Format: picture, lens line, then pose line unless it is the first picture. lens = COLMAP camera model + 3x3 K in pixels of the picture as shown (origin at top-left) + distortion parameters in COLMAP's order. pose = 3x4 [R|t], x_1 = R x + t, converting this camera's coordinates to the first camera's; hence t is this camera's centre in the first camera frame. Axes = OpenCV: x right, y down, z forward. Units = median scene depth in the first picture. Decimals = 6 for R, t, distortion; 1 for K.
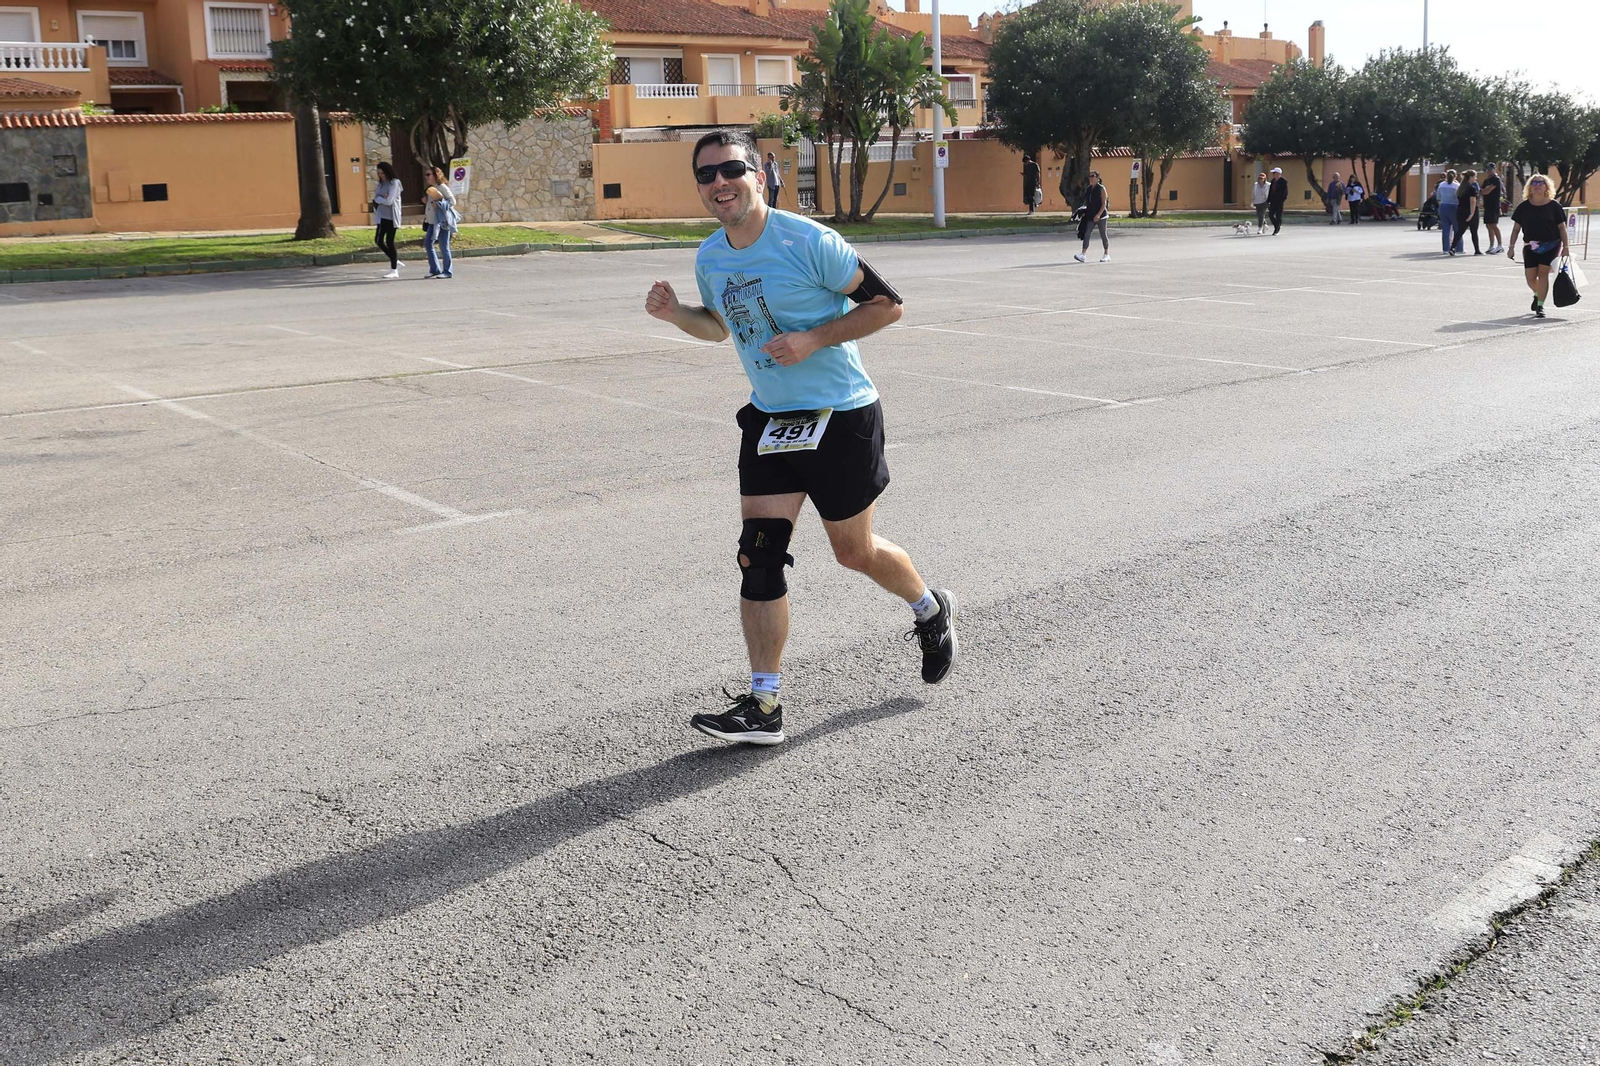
lens RADIAL K [[1448.3, 0, 780.4], [0, 1448.3, 371.6], [0, 0, 1]] dist [-0.113693, 0.081769]
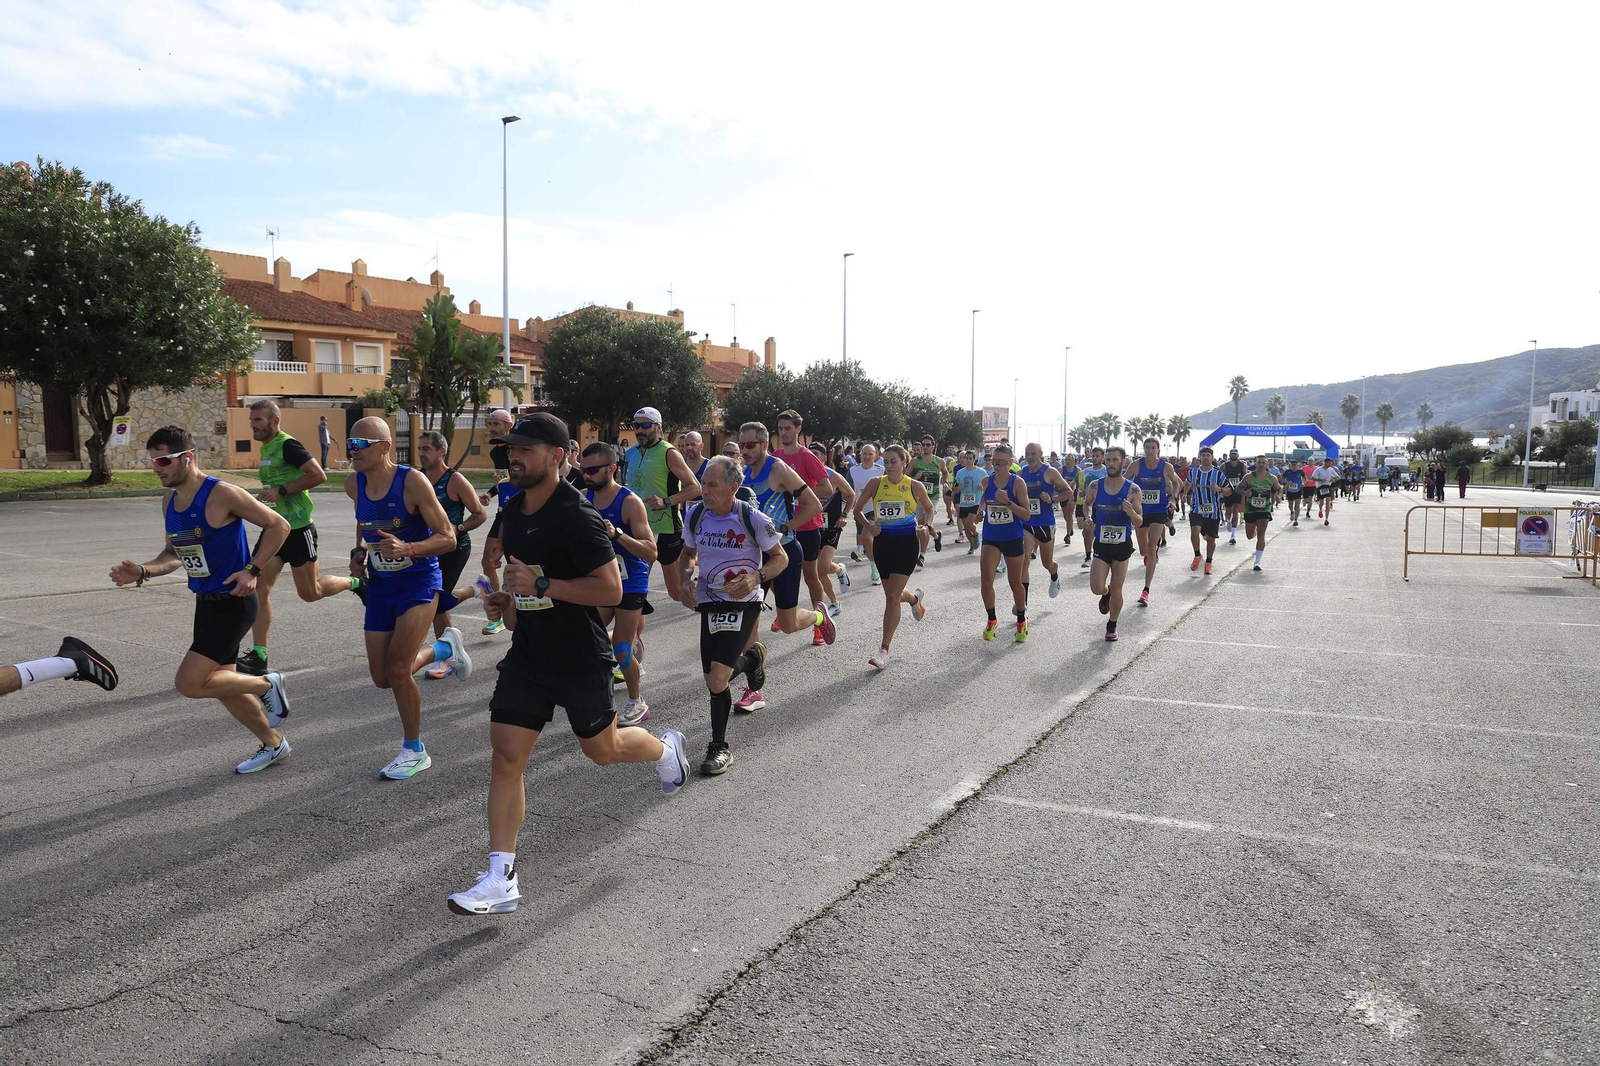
lens RADIAL K [[1199.9, 0, 757.5], [0, 1199.9, 537.7], [0, 0, 1]] dist [-0.128171, 0.094425]
pose [[0.931340, 0.001986, 0.364146, -0.077602], [0.016984, 0.998660, -0.048883, 0.011966], [-0.363755, 0.051711, 0.930058, -0.107144]]
